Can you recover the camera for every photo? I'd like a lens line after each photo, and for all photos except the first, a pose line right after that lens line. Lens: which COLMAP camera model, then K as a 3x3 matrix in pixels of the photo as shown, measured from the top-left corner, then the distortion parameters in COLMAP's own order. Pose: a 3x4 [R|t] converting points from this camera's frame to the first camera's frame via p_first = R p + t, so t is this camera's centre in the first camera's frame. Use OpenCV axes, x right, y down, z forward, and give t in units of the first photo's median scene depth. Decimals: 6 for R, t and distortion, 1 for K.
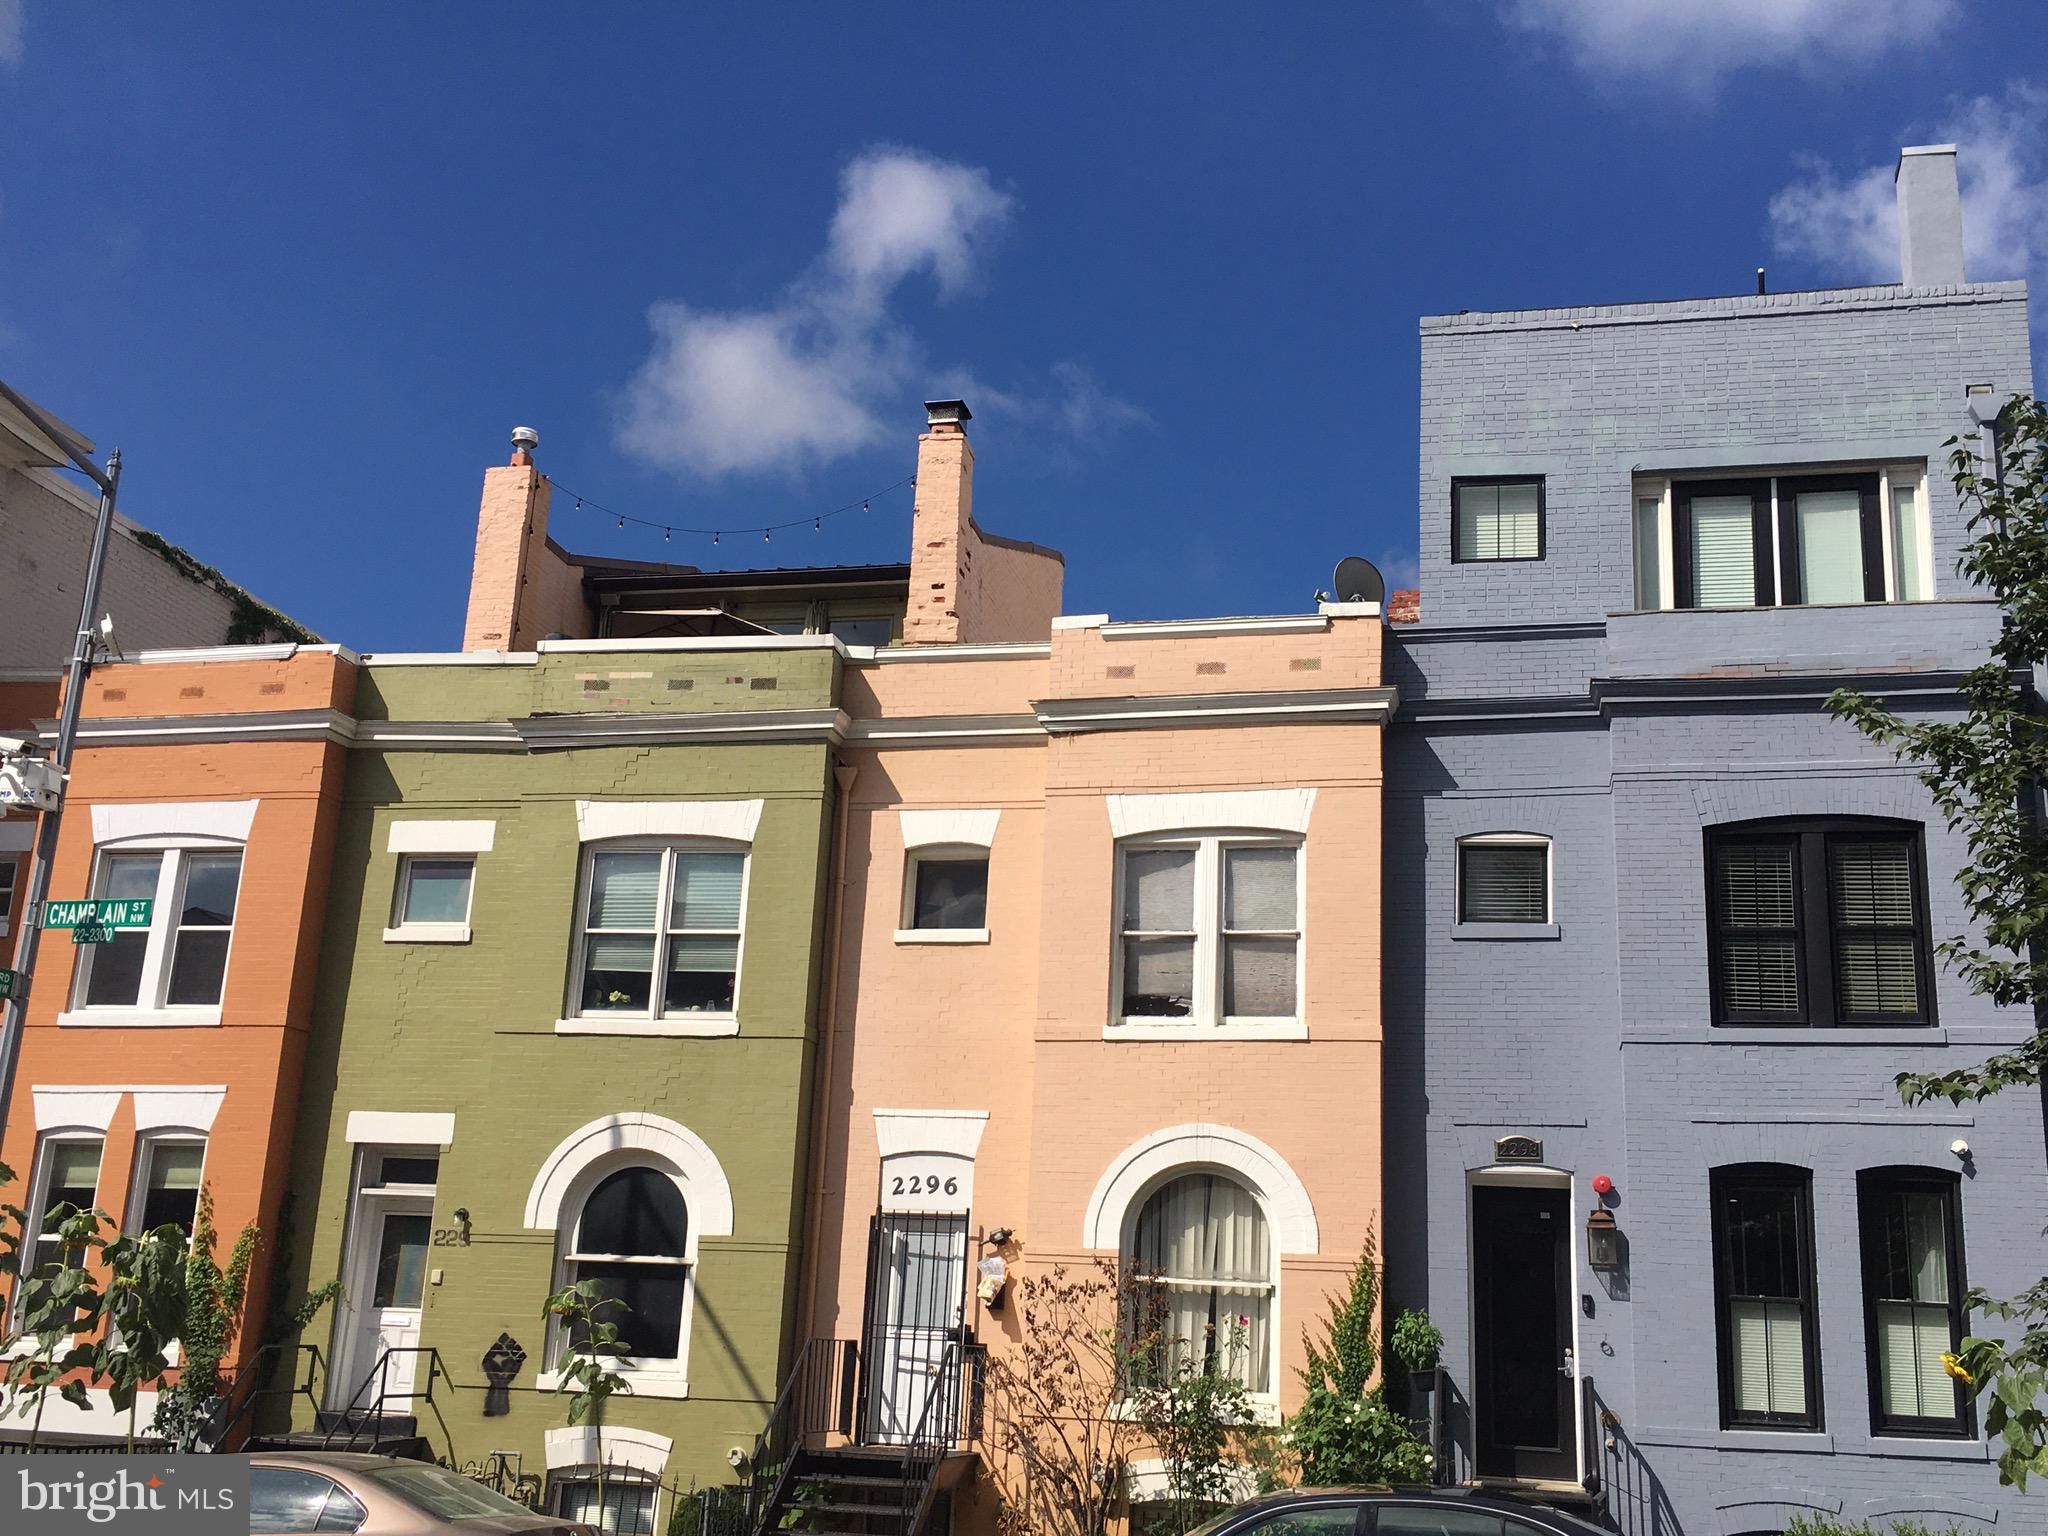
lens RADIAL K [[2096.3, 0, 1024.0], [0, 2096.3, 768.0], [0, 0, 1]] dist [0.080459, -0.082516]
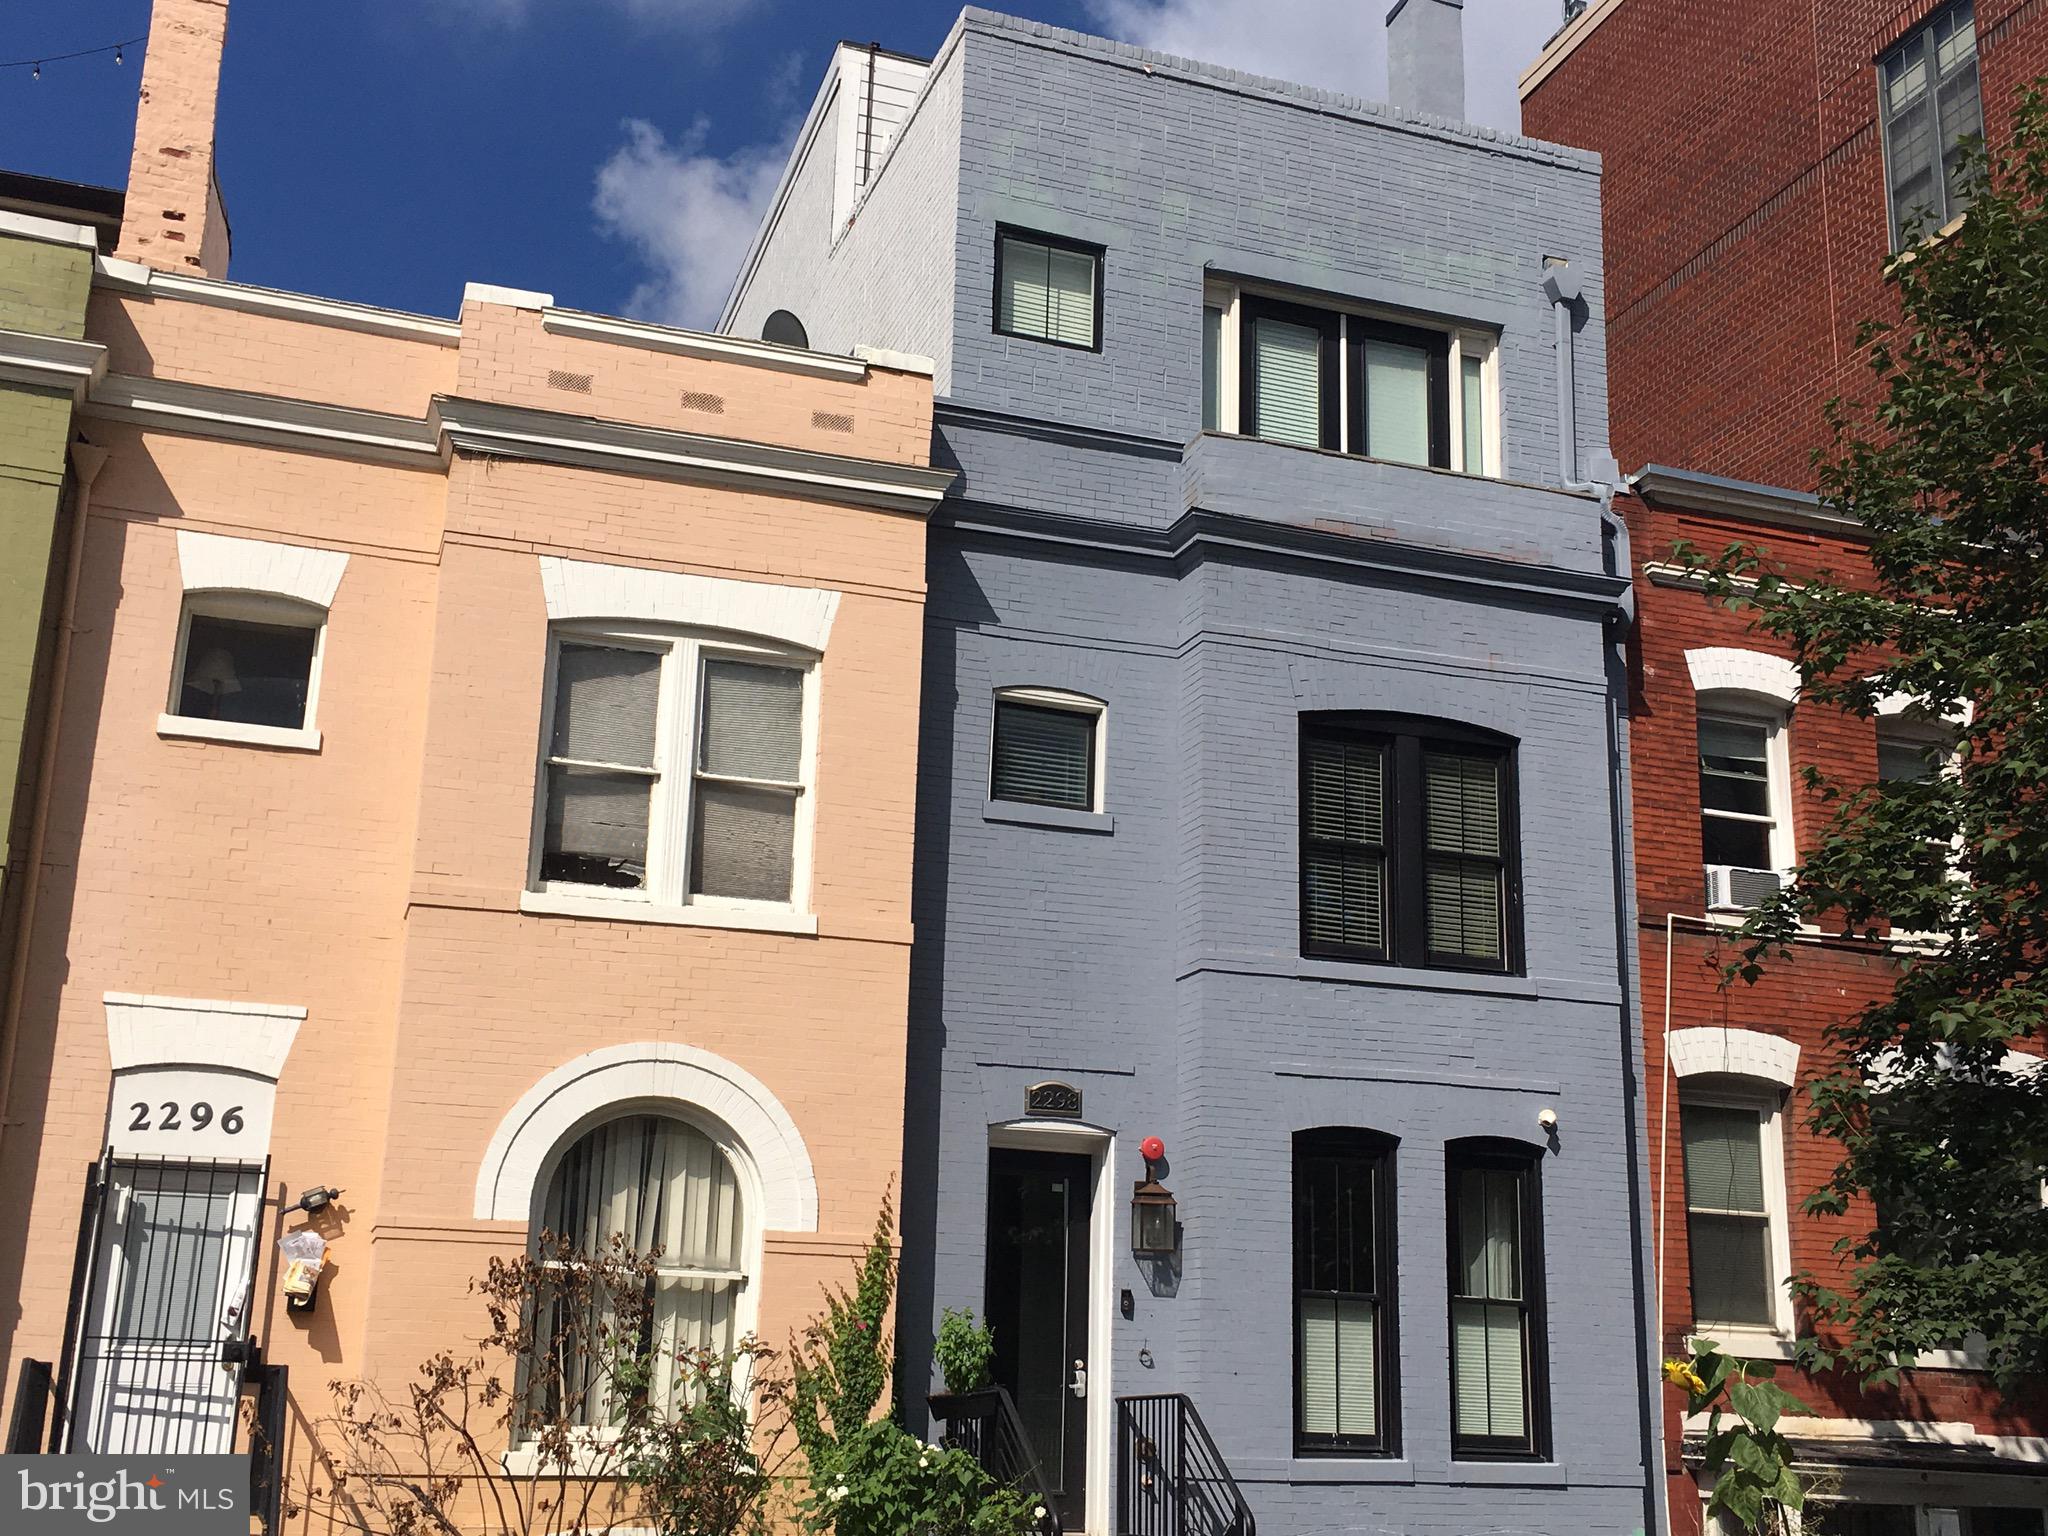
lens RADIAL K [[2364.2, 0, 1024.0], [0, 2364.2, 768.0], [0, 0, 1]] dist [0.068250, -0.018217]
pose [[0.849290, 0.122505, 0.513517, -0.218514], [-0.132060, 0.991078, -0.018024, 0.076283], [-0.511143, -0.052508, 0.857890, 0.270668]]
